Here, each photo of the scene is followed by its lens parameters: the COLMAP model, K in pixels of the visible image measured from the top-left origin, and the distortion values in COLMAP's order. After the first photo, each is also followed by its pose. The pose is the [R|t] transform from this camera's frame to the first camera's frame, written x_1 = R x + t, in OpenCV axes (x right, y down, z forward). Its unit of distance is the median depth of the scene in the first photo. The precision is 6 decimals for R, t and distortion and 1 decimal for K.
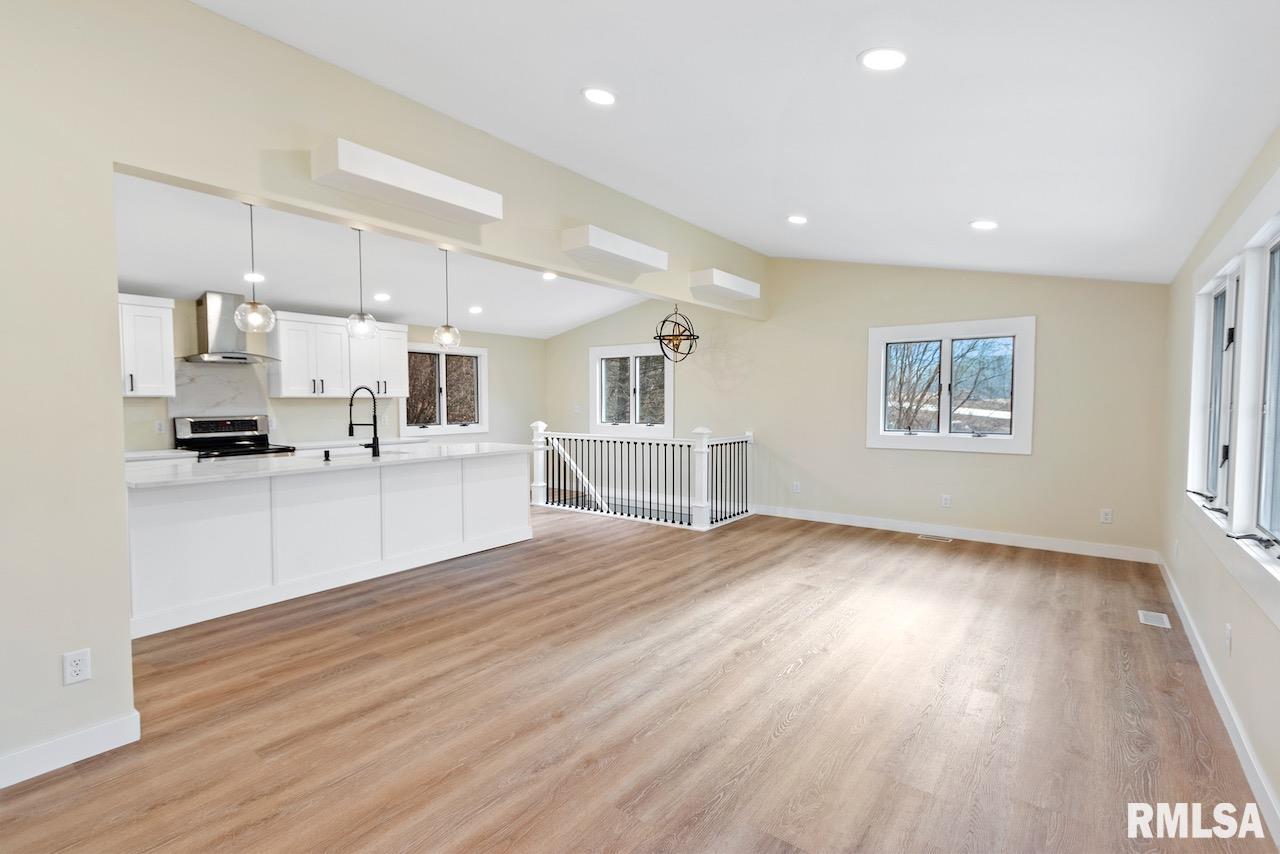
lens RADIAL K [[599.2, 0, 633.7], [0, 599.2, 425.7], [0, 0, 1]] dist [0.005795, -0.000926]
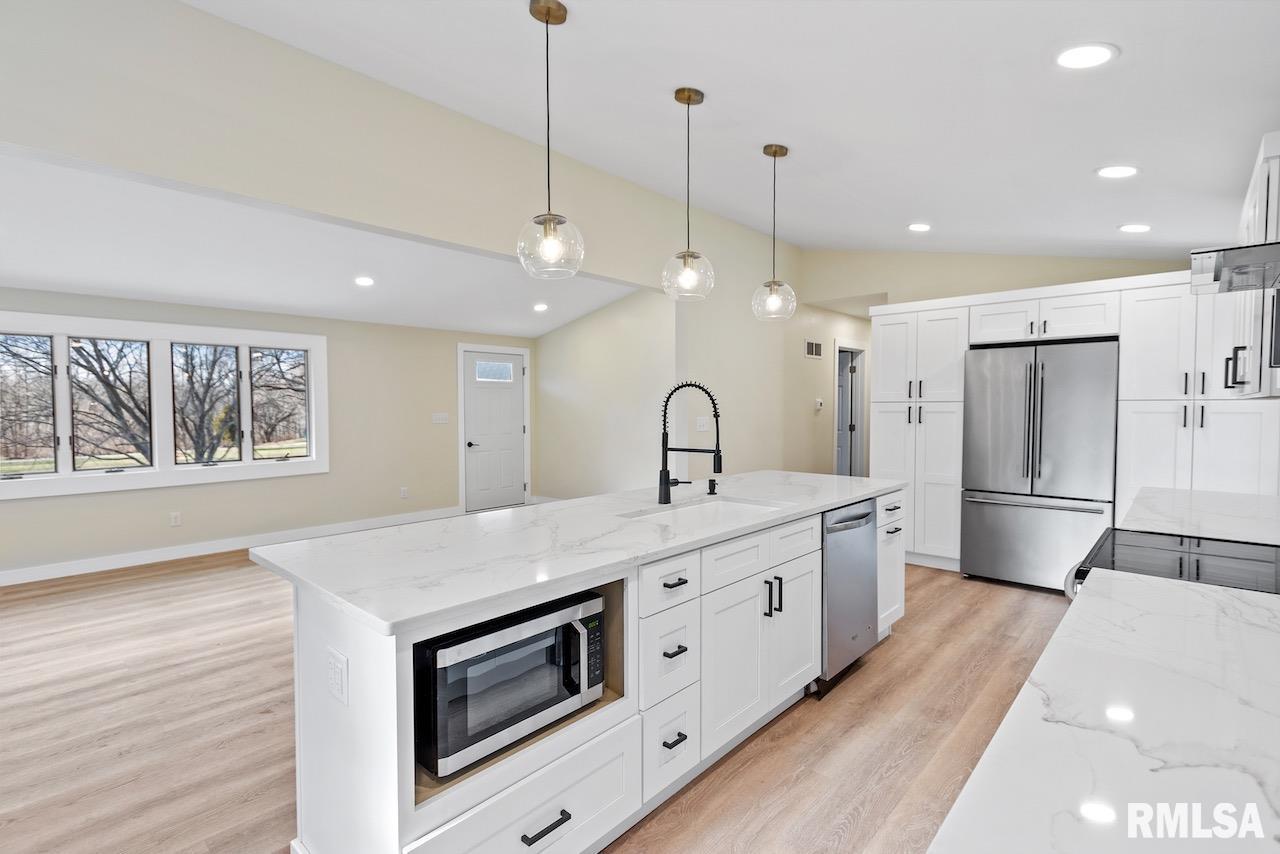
lens RADIAL K [[599.2, 0, 633.7], [0, 599.2, 425.7], [0, 0, 1]] dist [0.005795, -0.000926]
pose [[-0.995570, -0.002907, 0.093983, -0.375814], [0.004482, 0.996918, 0.078318, -0.057343], [-0.093921, 0.078392, -0.992489, 1.303933]]
